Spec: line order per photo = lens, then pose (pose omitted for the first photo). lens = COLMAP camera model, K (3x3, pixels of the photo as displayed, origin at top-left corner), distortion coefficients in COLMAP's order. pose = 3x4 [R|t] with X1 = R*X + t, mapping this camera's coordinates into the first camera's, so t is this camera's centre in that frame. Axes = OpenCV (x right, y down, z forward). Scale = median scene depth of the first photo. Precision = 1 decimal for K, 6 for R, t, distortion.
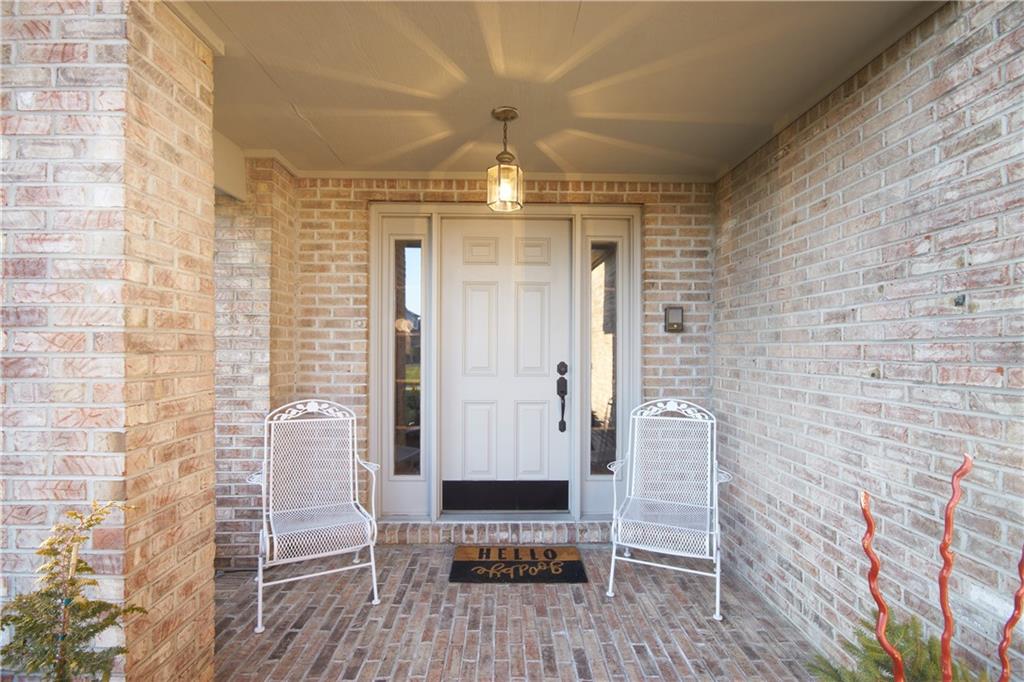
lens RADIAL K [[492.2, 0, 512.0], [0, 492.2, 341.0], [0, 0, 1]] dist [-0.000809, -0.000118]
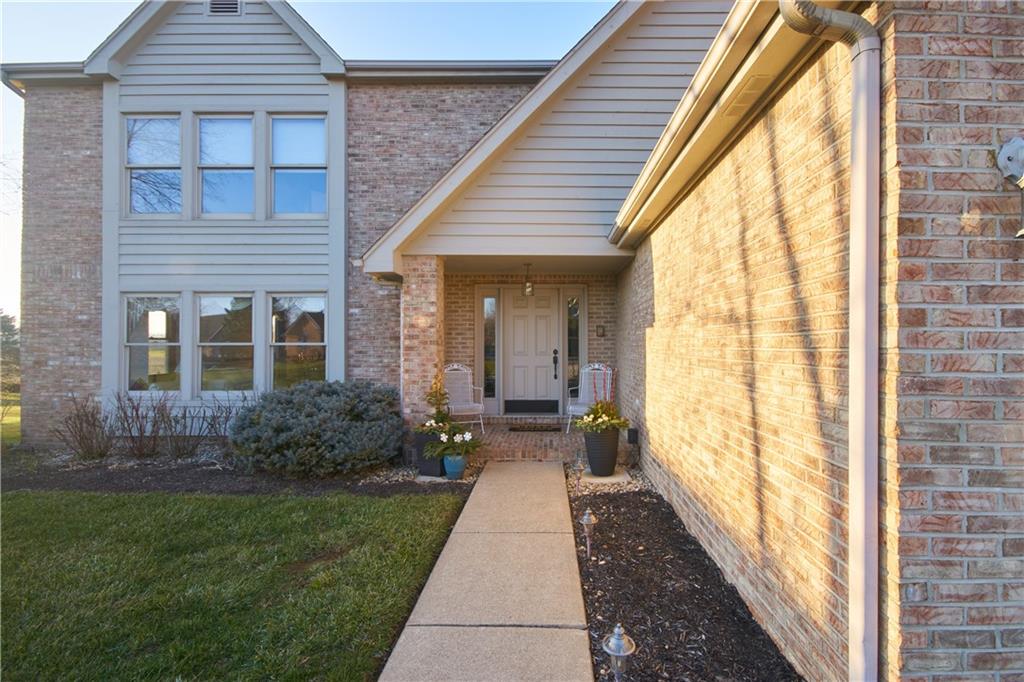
lens RADIAL K [[492.2, 0, 512.0], [0, 492.2, 341.0], [0, 0, 1]] dist [-0.000809, -0.000118]
pose [[0.995688, -0.004393, -0.092664, 0.119516], [0.005232, 0.999947, 0.008811, -0.020009], [0.092620, -0.009258, 0.995658, -1.419128]]
